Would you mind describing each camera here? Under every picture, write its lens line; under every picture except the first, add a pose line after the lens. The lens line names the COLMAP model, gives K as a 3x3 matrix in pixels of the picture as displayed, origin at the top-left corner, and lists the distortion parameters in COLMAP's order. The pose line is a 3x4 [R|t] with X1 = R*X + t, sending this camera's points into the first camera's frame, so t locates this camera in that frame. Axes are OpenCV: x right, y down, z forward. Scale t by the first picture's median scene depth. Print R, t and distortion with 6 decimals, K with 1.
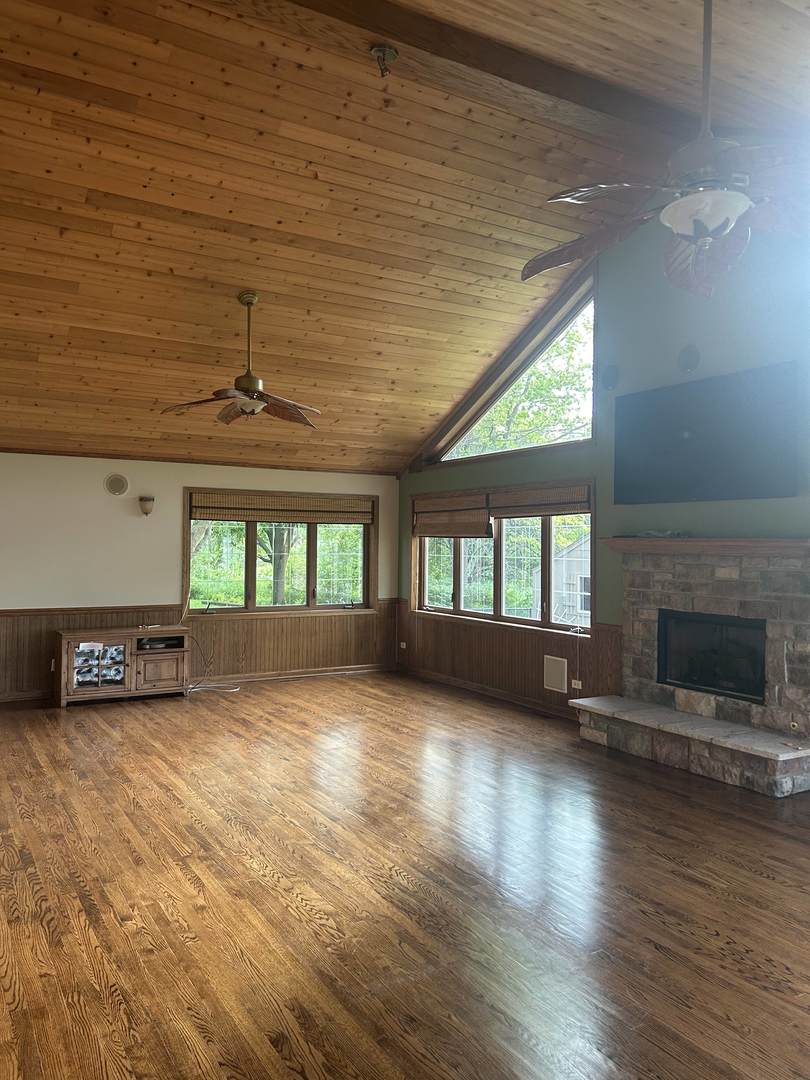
lens RADIAL K [[803.4, 0, 387.4], [0, 803.4, 531.6], [0, 0, 1]] dist [0.048983, -0.051977]
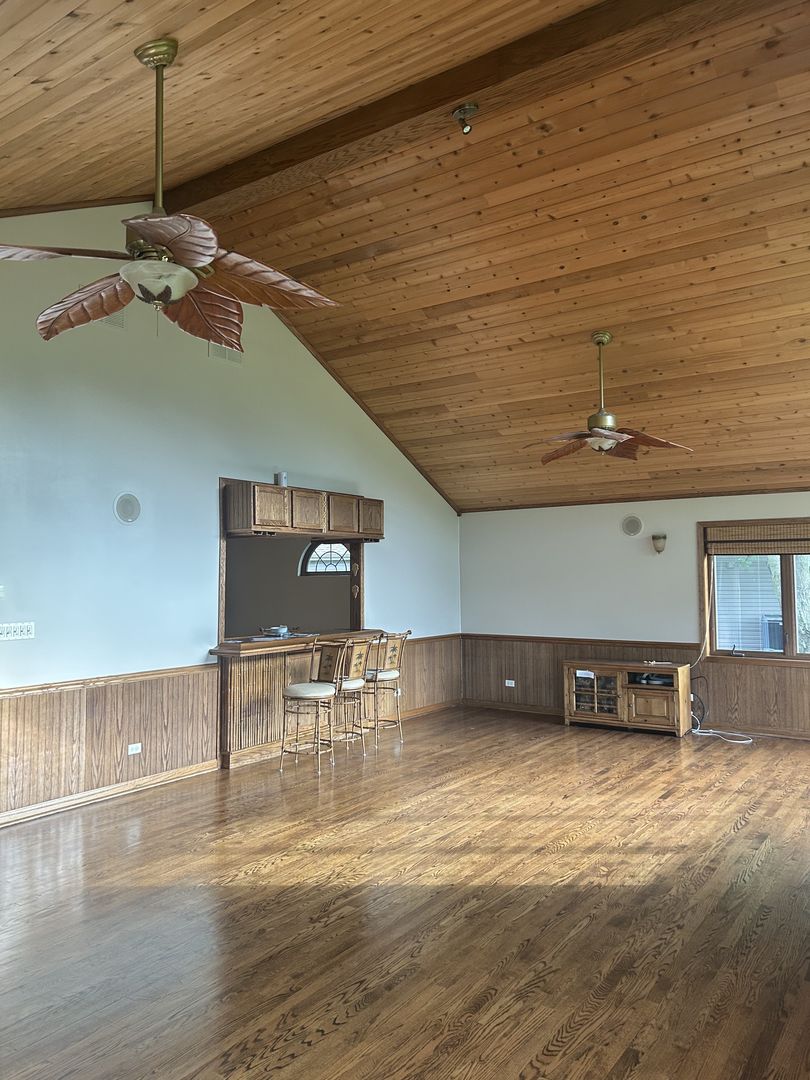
lens RADIAL K [[801.6, 0, 396.6], [0, 801.6, 534.0], [0, 0, 1]] dist [0.056448, -0.057495]
pose [[0.435092, -0.065348, -0.898011, 0.750449], [0.023934, 0.997850, -0.061017, 0.015331], [0.900068, 0.005055, 0.435720, 0.404726]]
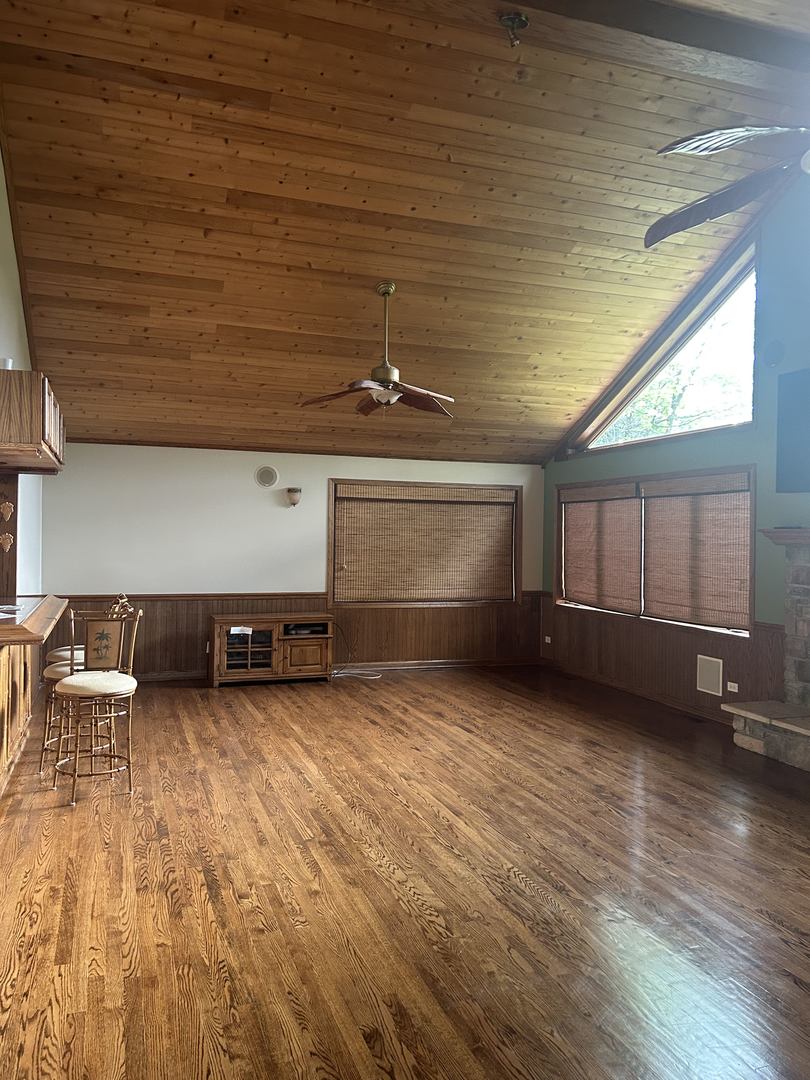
lens RADIAL K [[801.6, 0, 396.6], [0, 801.6, 534.0], [0, 0, 1]] dist [0.056448, -0.057495]
pose [[0.982487, 0.005736, -0.186242, 0.035625], [-0.003053, 0.999887, 0.014687, 0.000855], [0.186305, -0.013861, 0.982394, 0.021308]]
